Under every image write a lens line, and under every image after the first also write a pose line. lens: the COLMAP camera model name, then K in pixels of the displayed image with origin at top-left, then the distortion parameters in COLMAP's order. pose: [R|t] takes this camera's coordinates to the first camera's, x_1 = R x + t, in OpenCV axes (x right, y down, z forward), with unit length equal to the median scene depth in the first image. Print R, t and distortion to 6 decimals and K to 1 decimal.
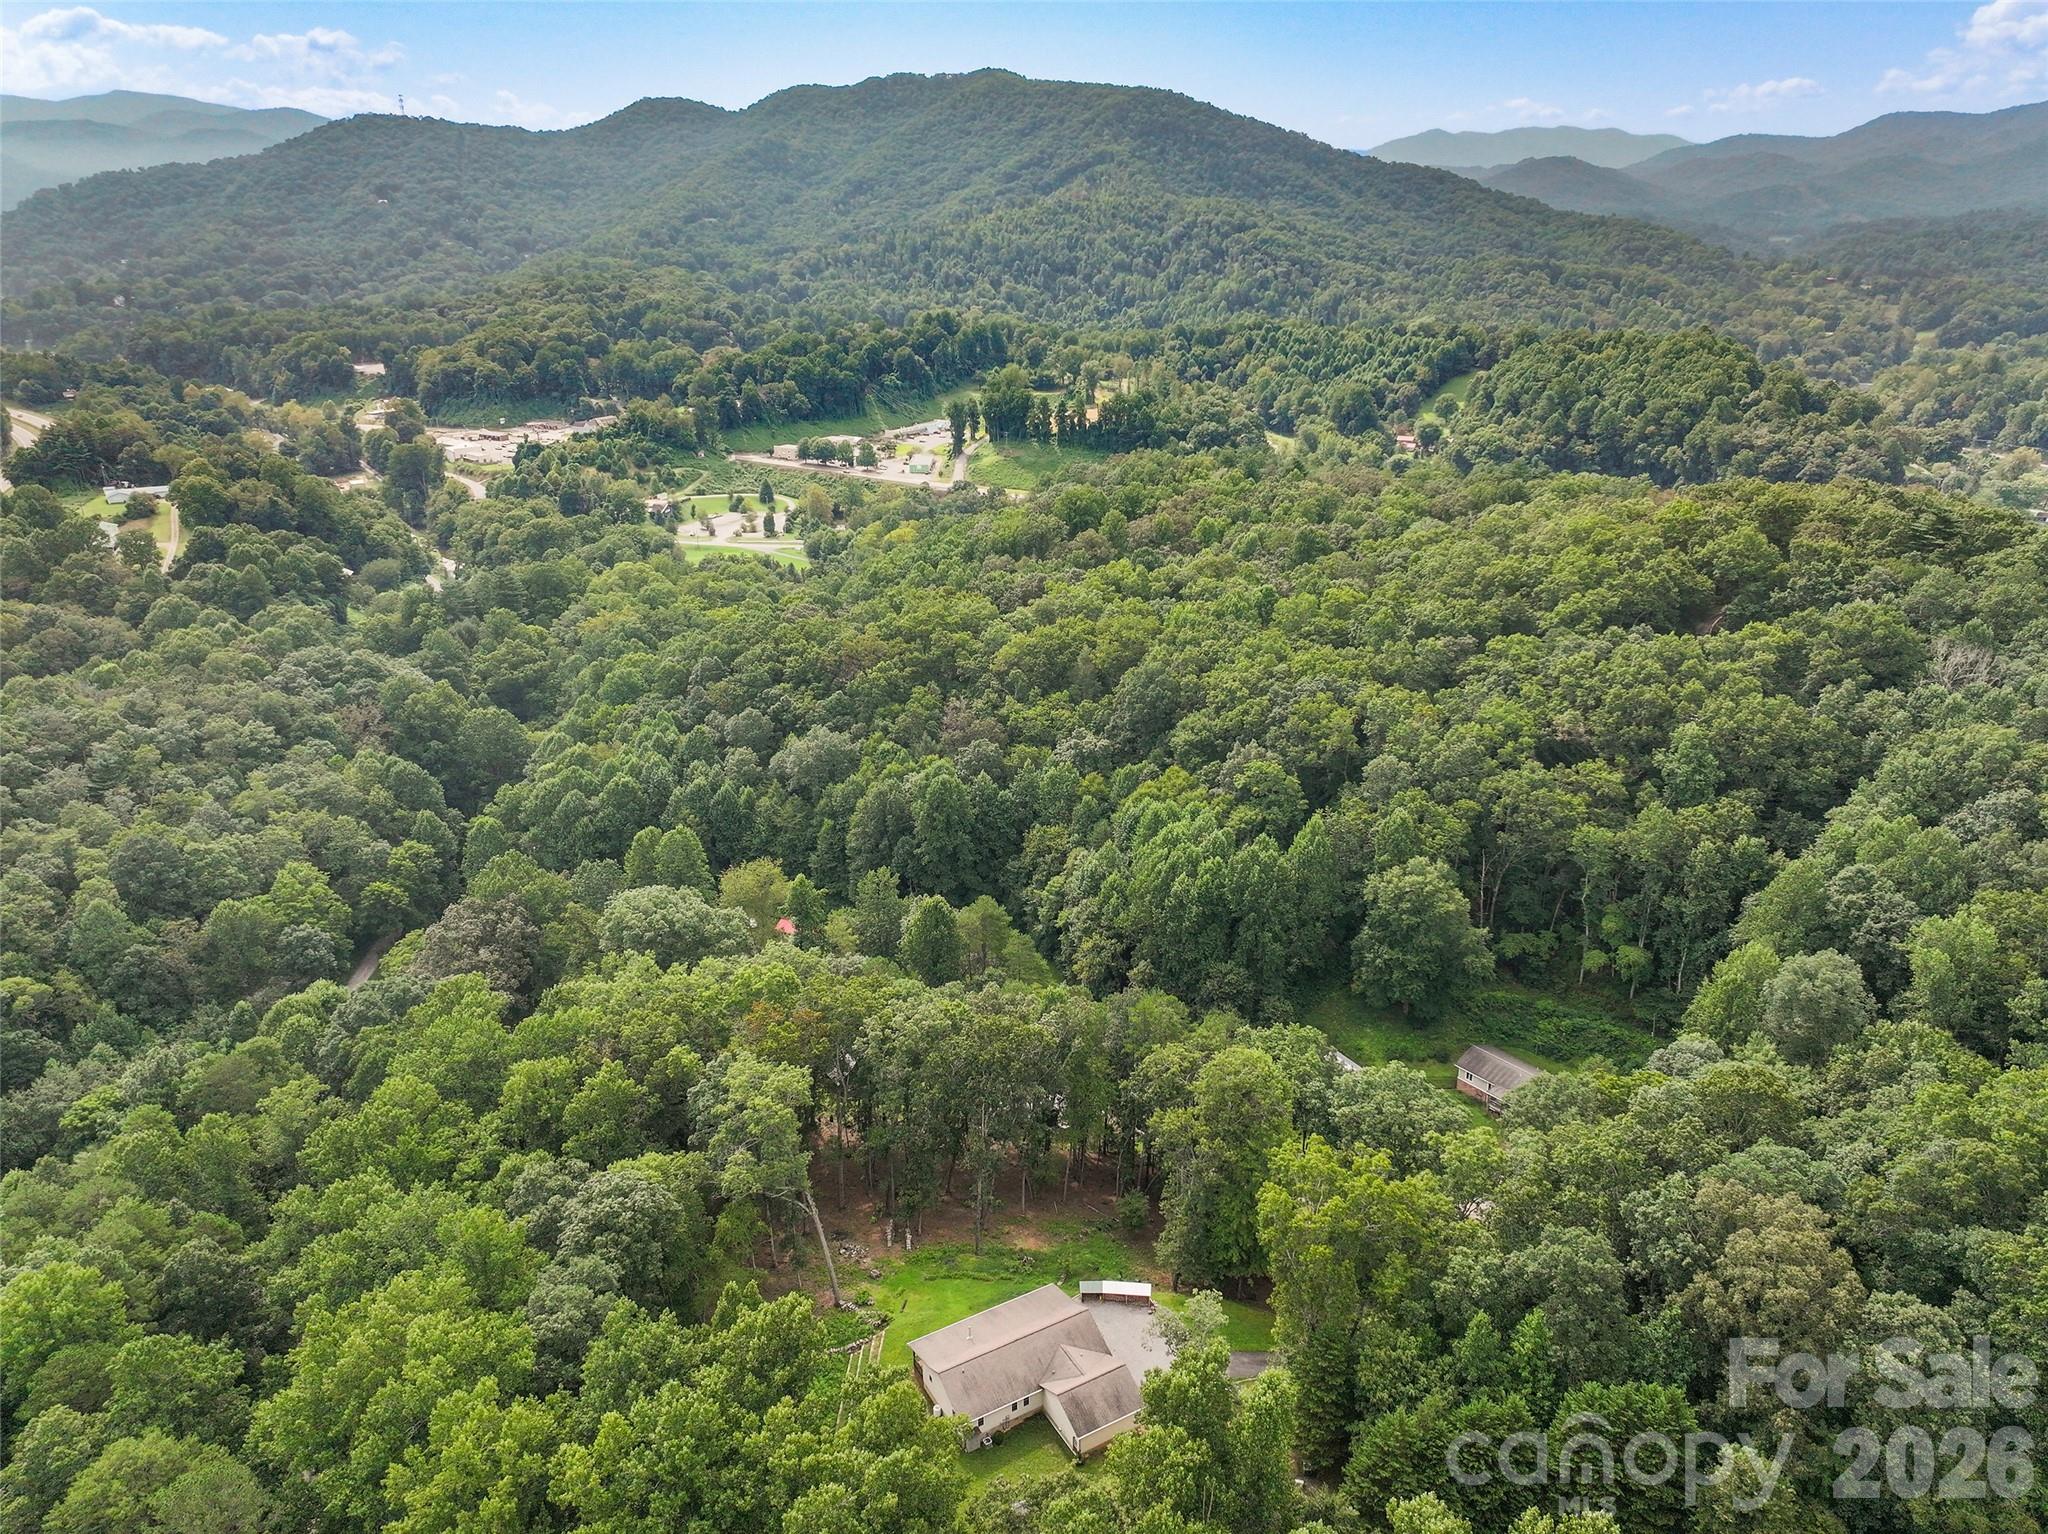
lens RADIAL K [[1441.5, 0, 1035.3], [0, 1441.5, 758.5], [0, 0, 1]] dist [0.002500, 0.012690]
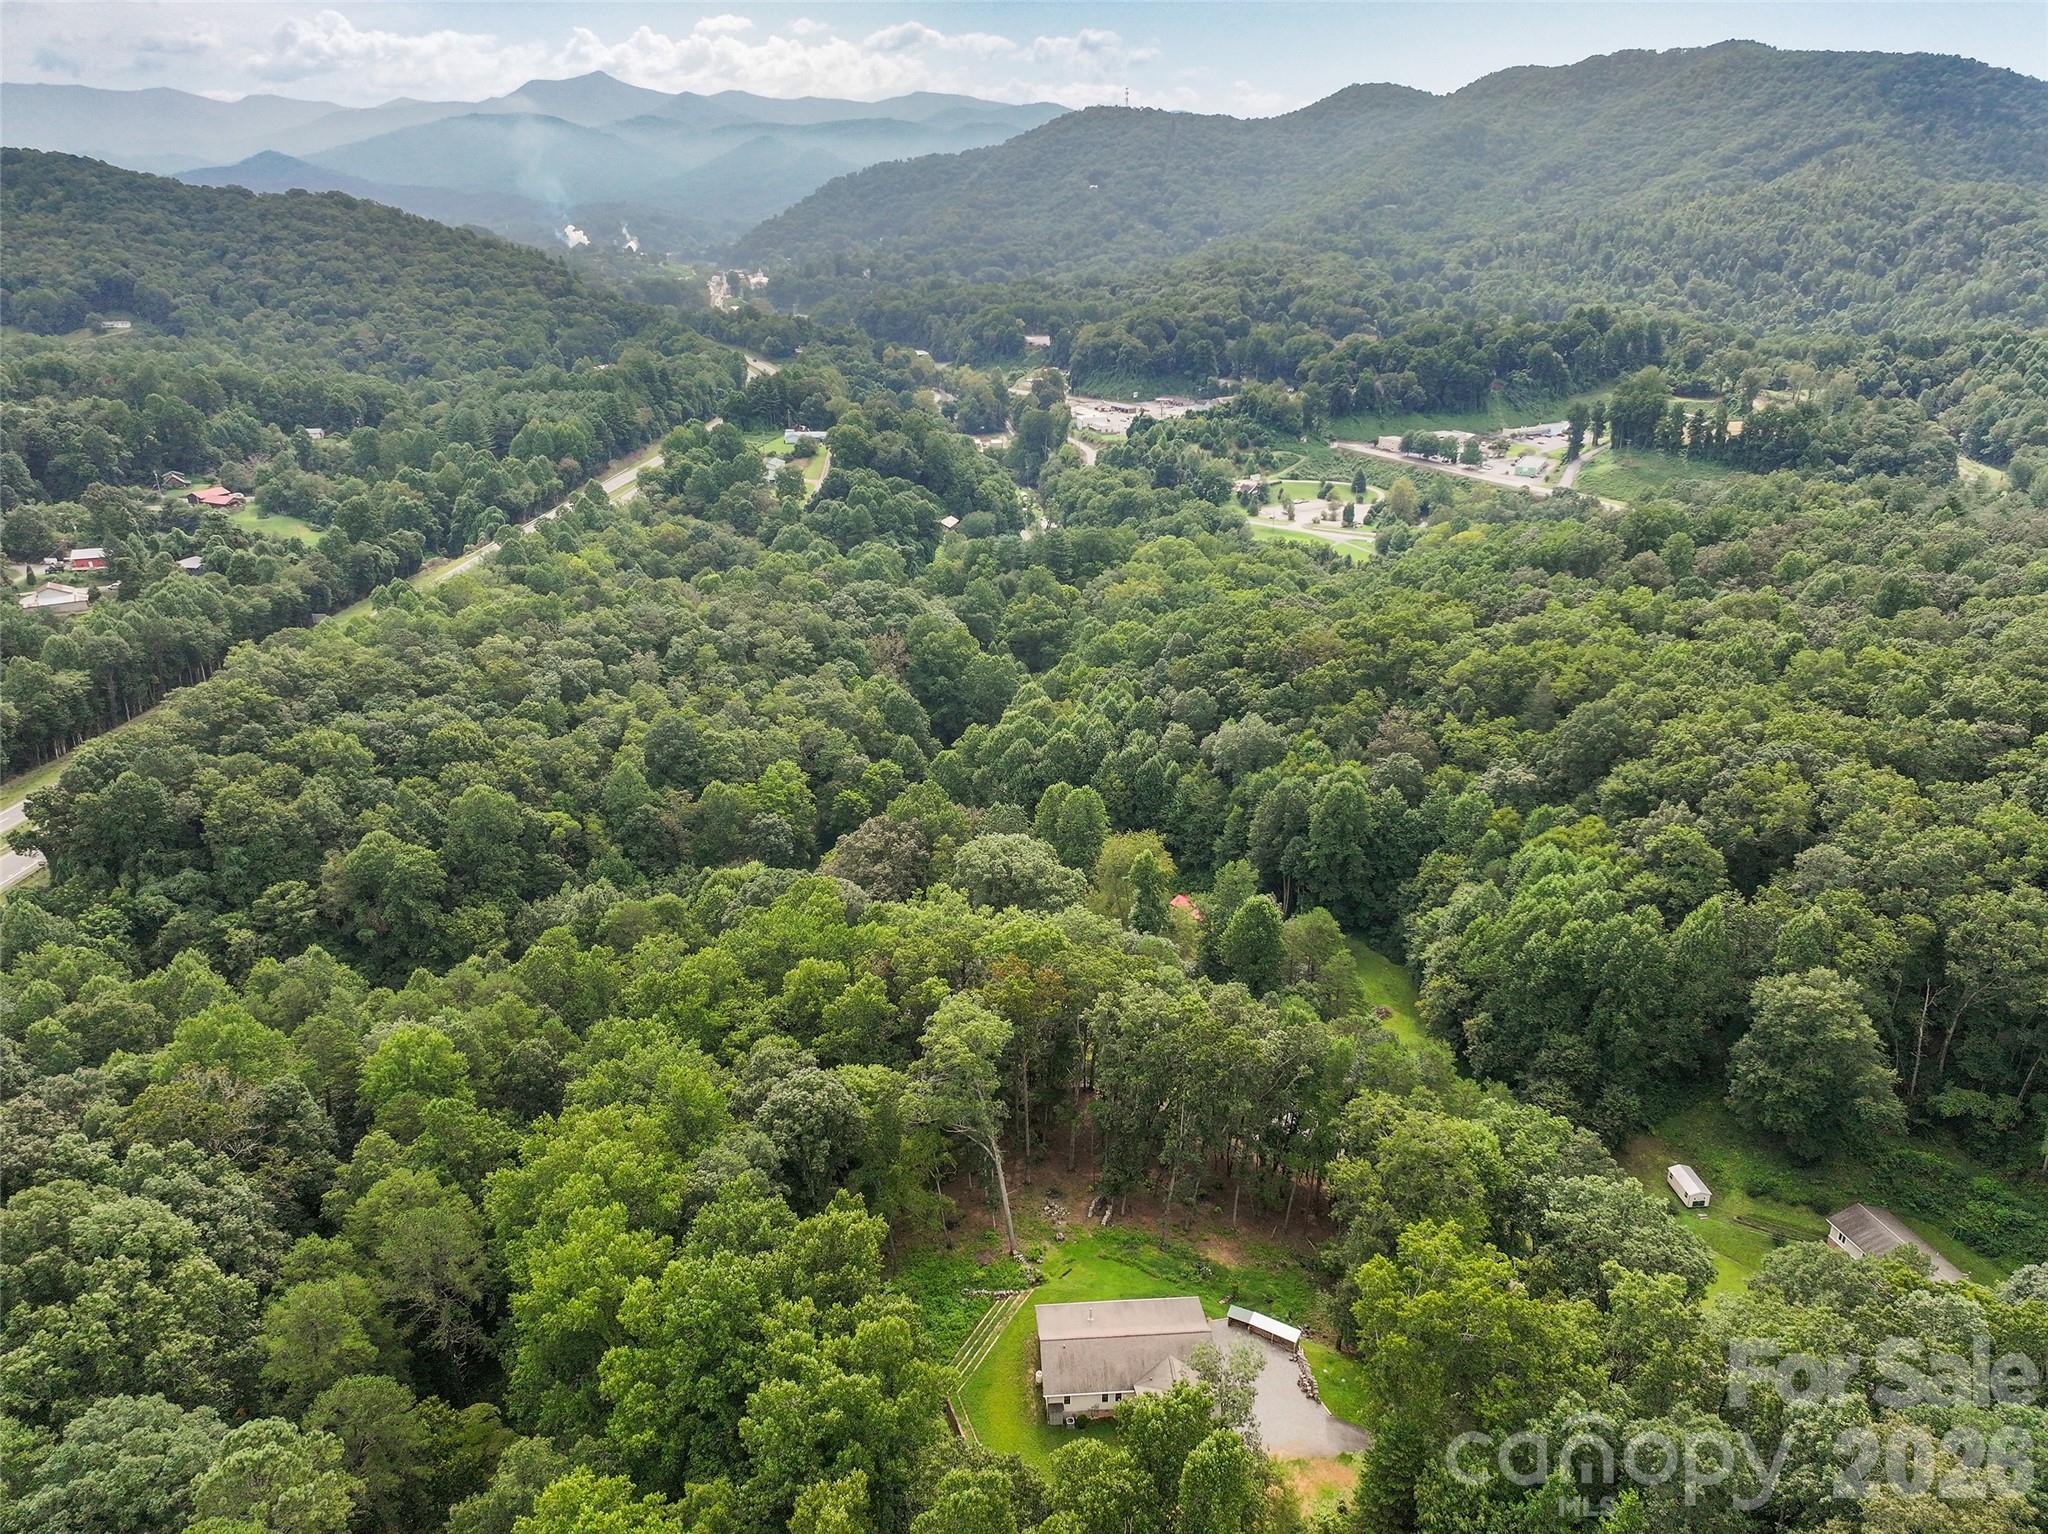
lens RADIAL K [[1441.5, 0, 1035.3], [0, 1441.5, 758.5], [0, 0, 1]] dist [0.002500, 0.012690]
pose [[0.898769, 0.164658, -0.406328, 0.102396], [-0.161239, 0.985982, 0.042904, -0.008656], [0.407697, 0.026955, 0.912719, 0.020454]]
